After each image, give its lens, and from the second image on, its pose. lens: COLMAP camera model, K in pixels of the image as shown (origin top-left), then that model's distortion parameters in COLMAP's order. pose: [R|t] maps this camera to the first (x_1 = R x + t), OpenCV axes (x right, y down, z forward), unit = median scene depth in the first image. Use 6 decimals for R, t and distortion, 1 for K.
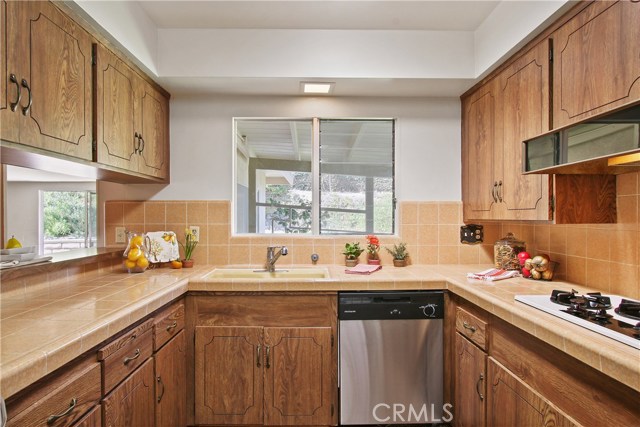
lens RADIAL K [[372.9, 0, 320.8], [0, 372.9, 215.5], [0, 0, 1]] dist [-0.017464, 0.000855]
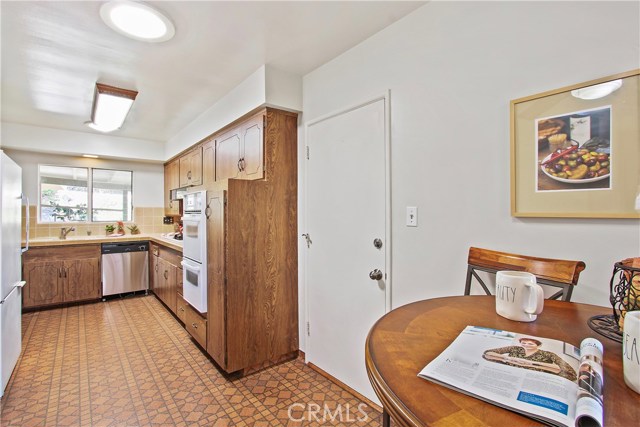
lens RADIAL K [[298.8, 0, 320.0], [0, 298.8, 210.8], [0, 0, 1]] dist [-0.018842, 0.002649]
pose [[0.790231, -0.000051, 0.612809, -0.010590], [0.001698, 0.999996, -0.002106, -0.007207], [-0.612807, 0.002705, 0.790228, -1.328845]]
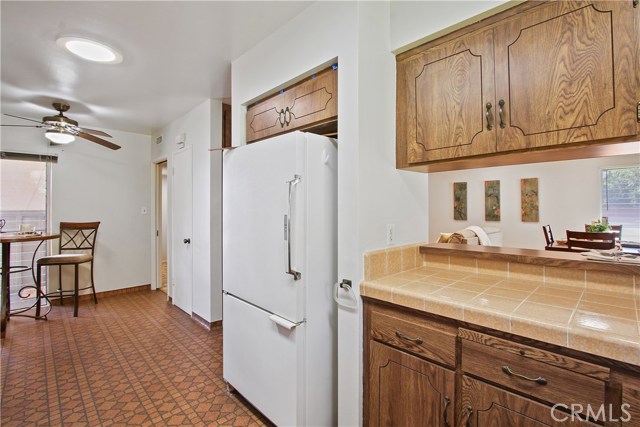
lens RADIAL K [[298.8, 0, 320.0], [0, 298.8, 209.8], [0, 0, 1]] dist [-0.018842, 0.002649]
pose [[-0.720449, -0.003085, -0.693501, 0.291125], [0.001200, 0.999983, -0.005695, 0.007201], [0.693506, -0.004935, -0.720434, 1.144126]]
